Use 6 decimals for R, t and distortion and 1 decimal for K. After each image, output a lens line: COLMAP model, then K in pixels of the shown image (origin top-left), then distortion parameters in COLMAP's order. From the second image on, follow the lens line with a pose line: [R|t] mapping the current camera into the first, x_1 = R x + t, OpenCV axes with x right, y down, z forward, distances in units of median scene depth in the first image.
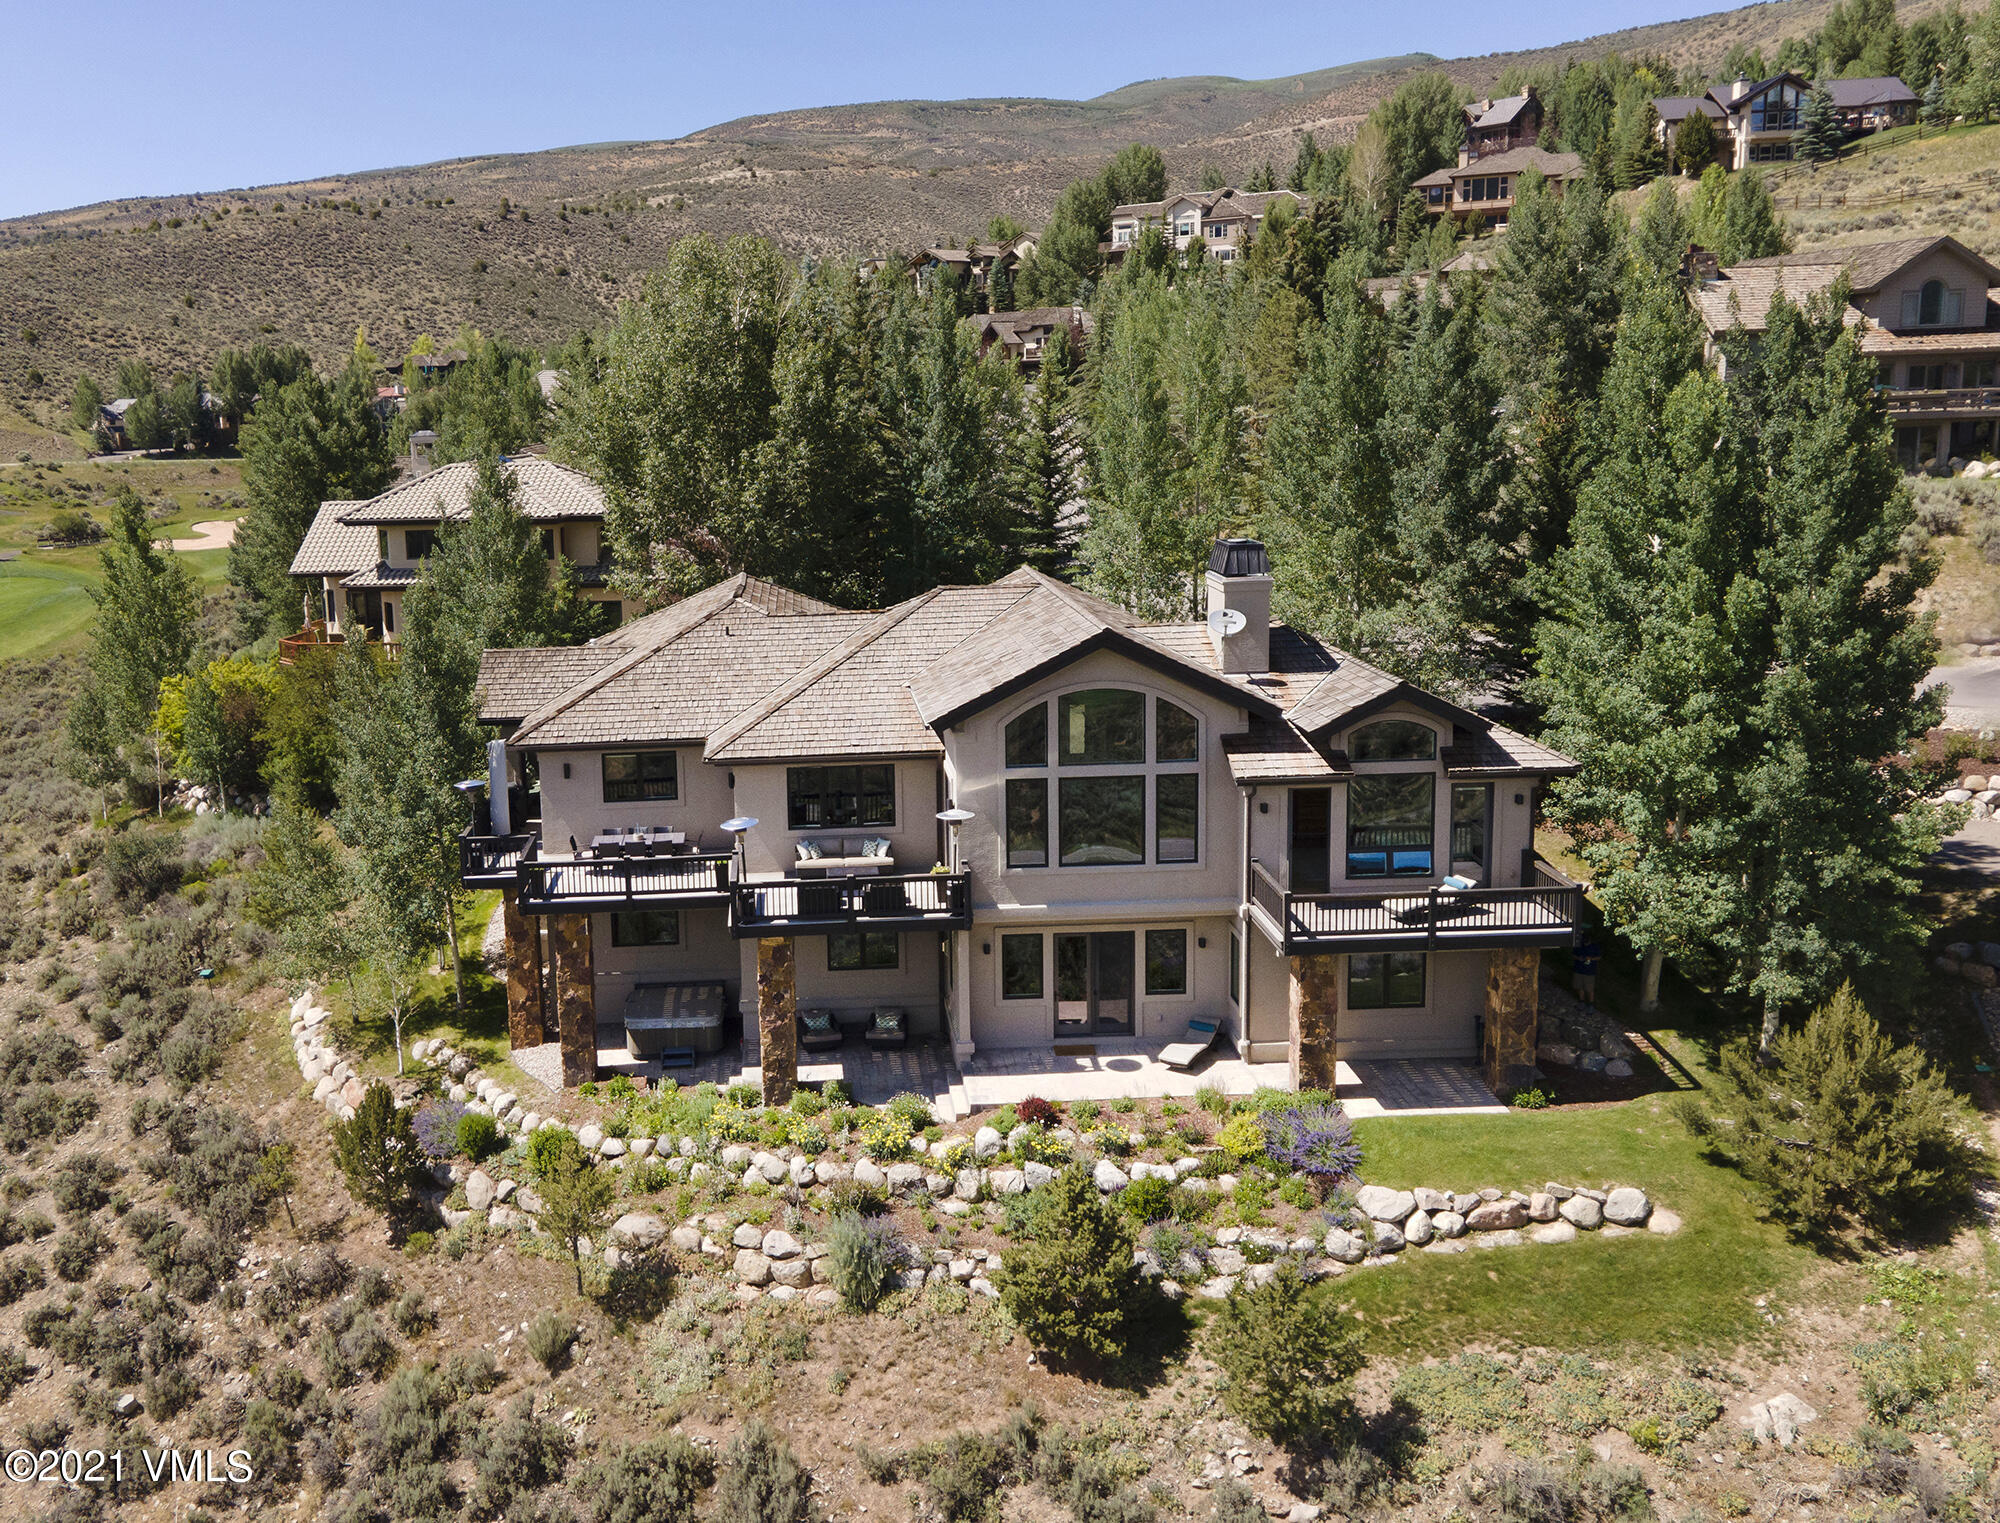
lens RADIAL K [[1969.2, 0, 828.5], [0, 1969.2, 691.3], [0, 0, 1]] dist [-0.004927, 0.140357]
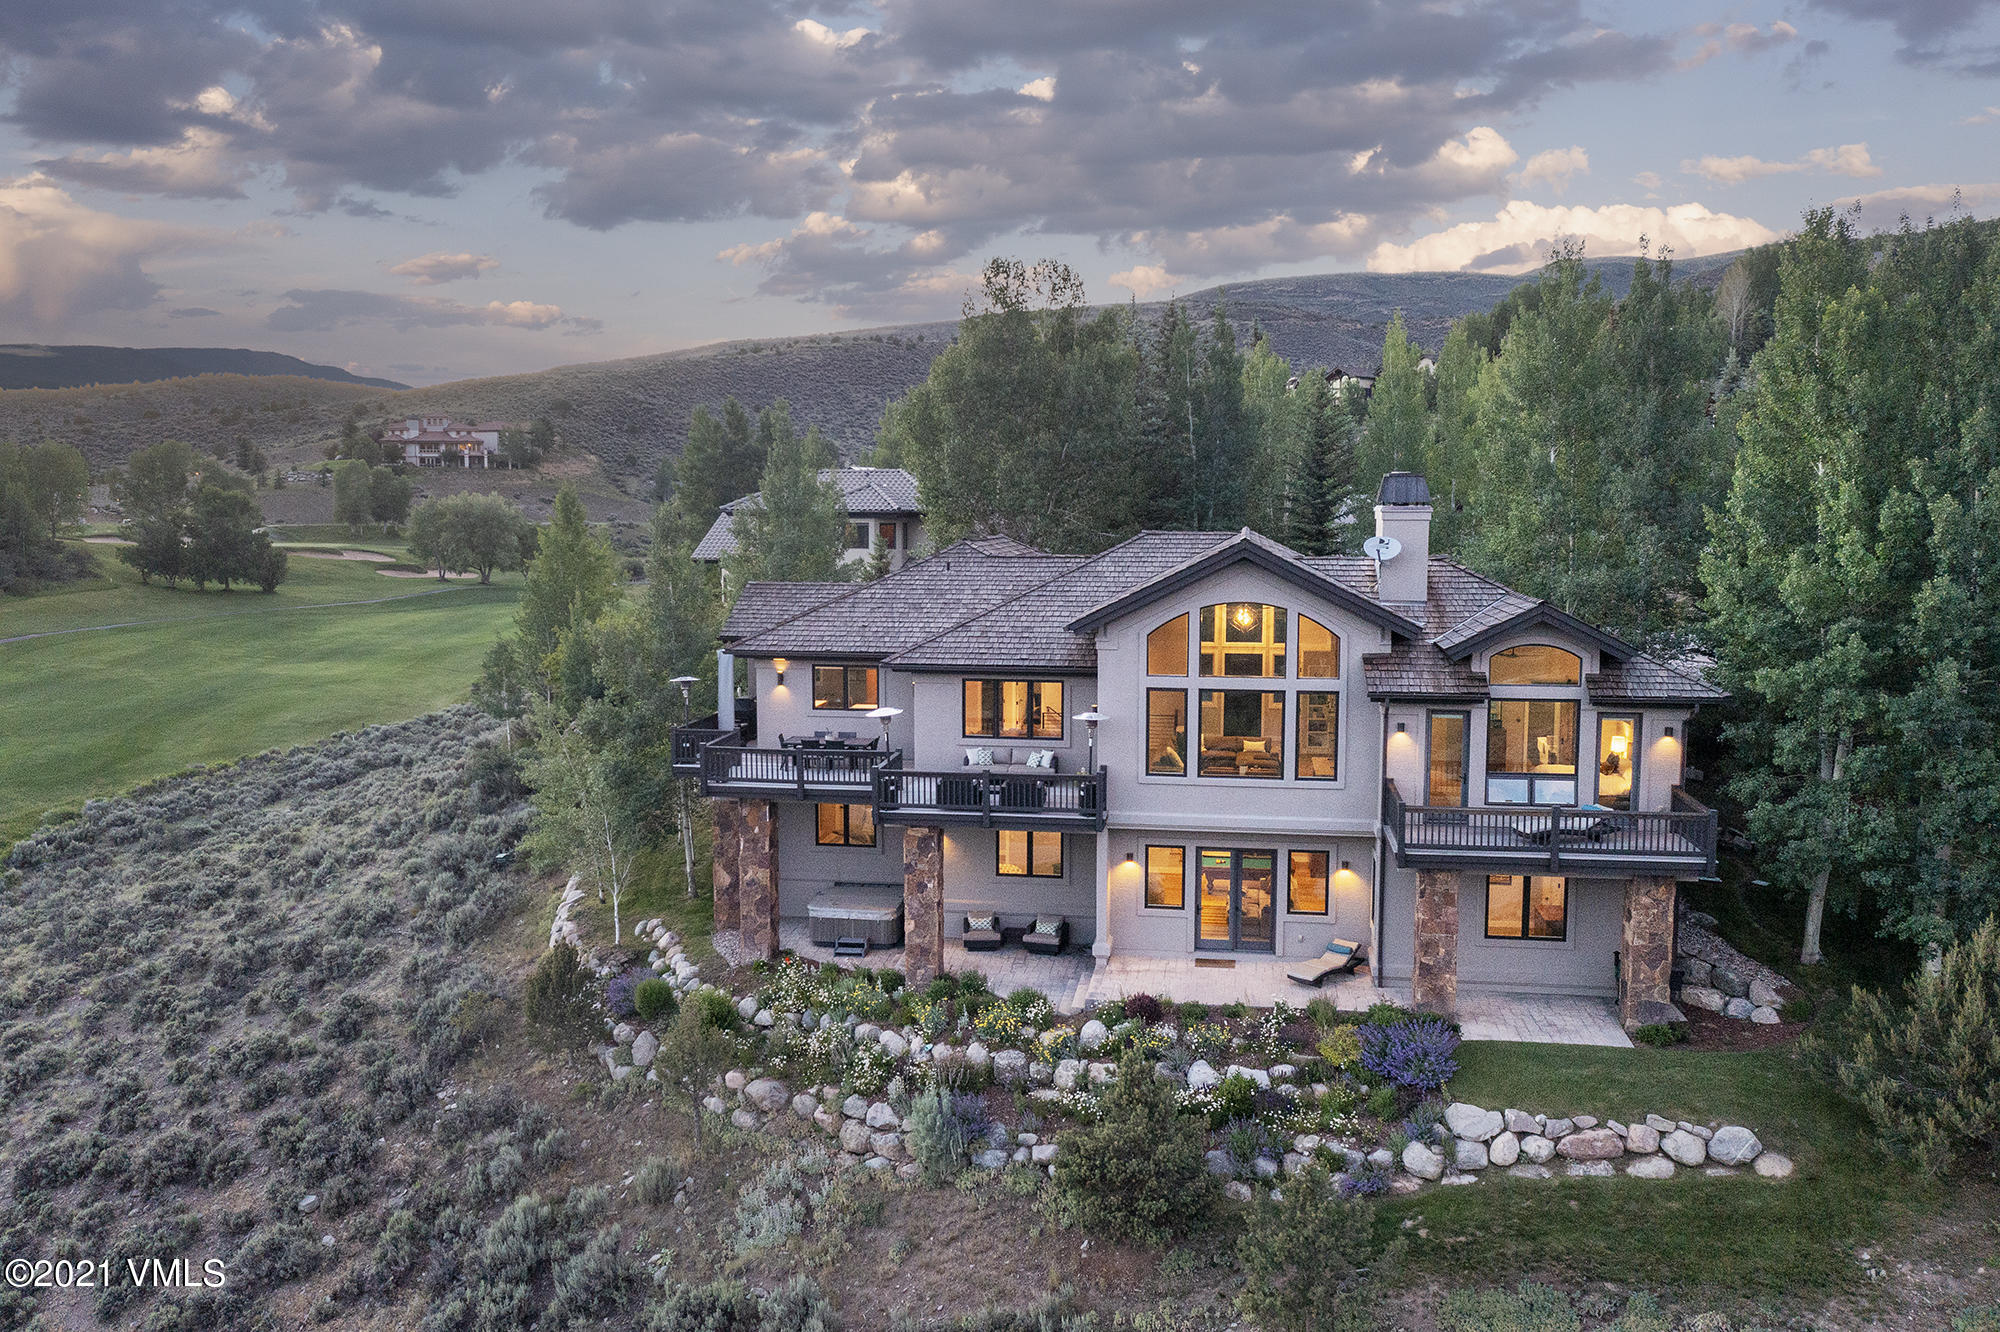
lens RADIAL K [[1628.8, 0, 975.1], [0, 1628.8, 589.3], [0, 0, 1]] dist [-0.029552, 0.007316]
pose [[0.982541, 0.039350, -0.181836, 0.155714], [-0.056454, 0.994352, -0.089867, 0.076213], [0.177273, 0.098564, 0.979214, 0.146072]]
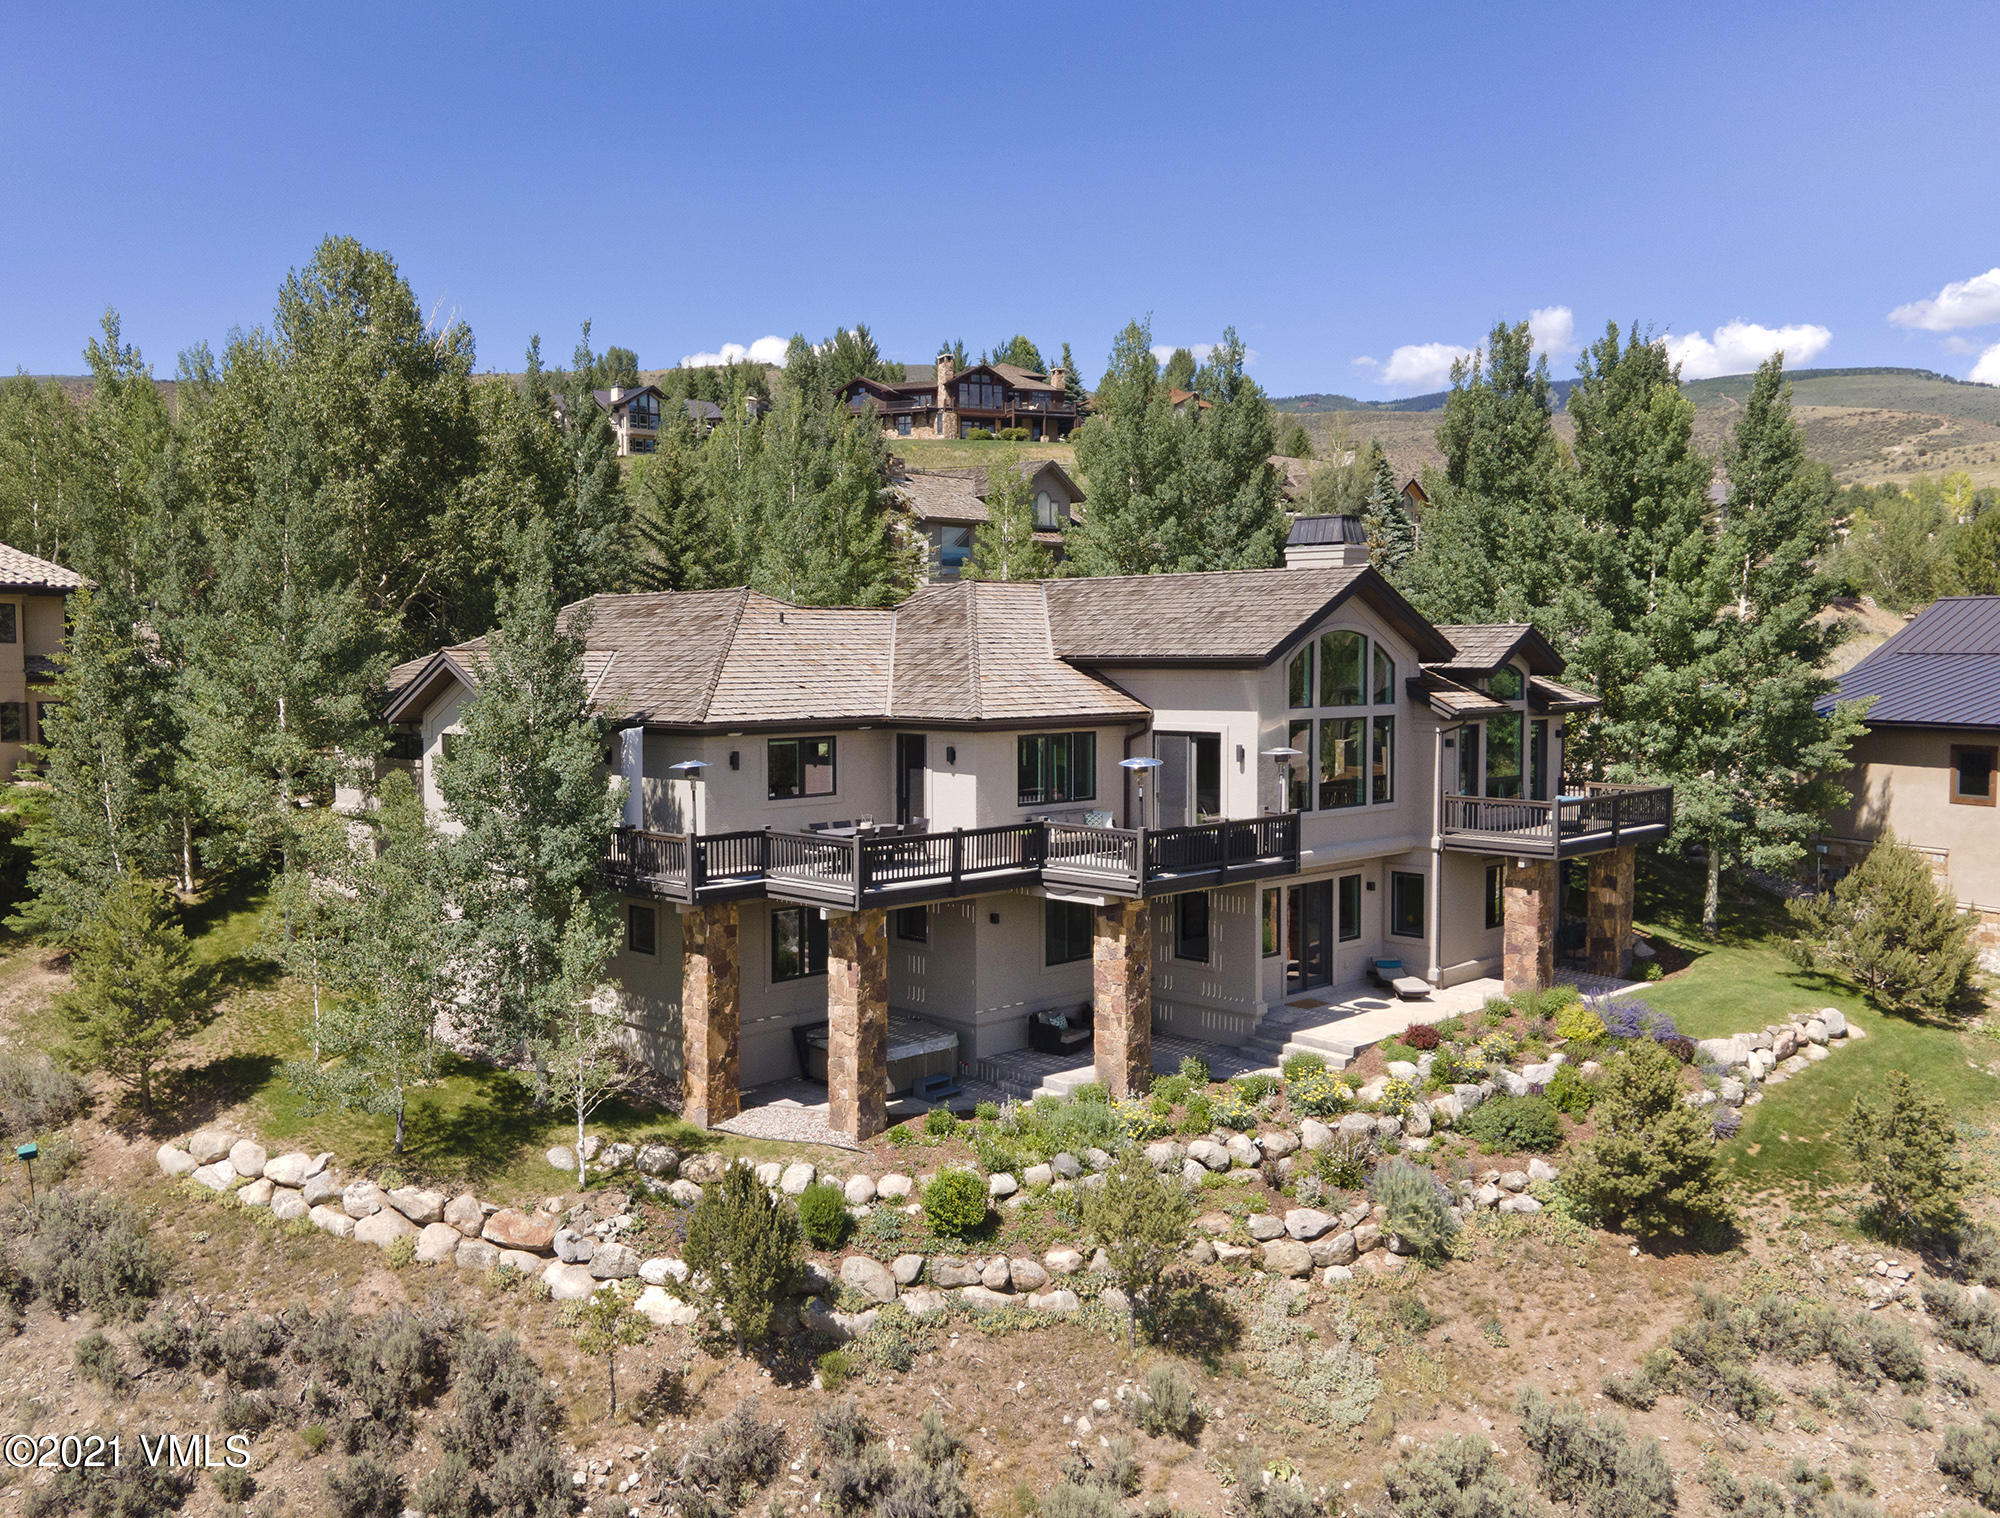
lens RADIAL K [[1727.5, 0, 996.5], [0, 1727.5, 669.0], [0, 0, 1]] dist [0.009169, 0.053337]
pose [[0.728272, 0.016498, 0.685090, -0.615094], [0.090272, 0.988689, -0.119771, 0.110574], [-0.679316, 0.149070, 0.718545, 0.476036]]
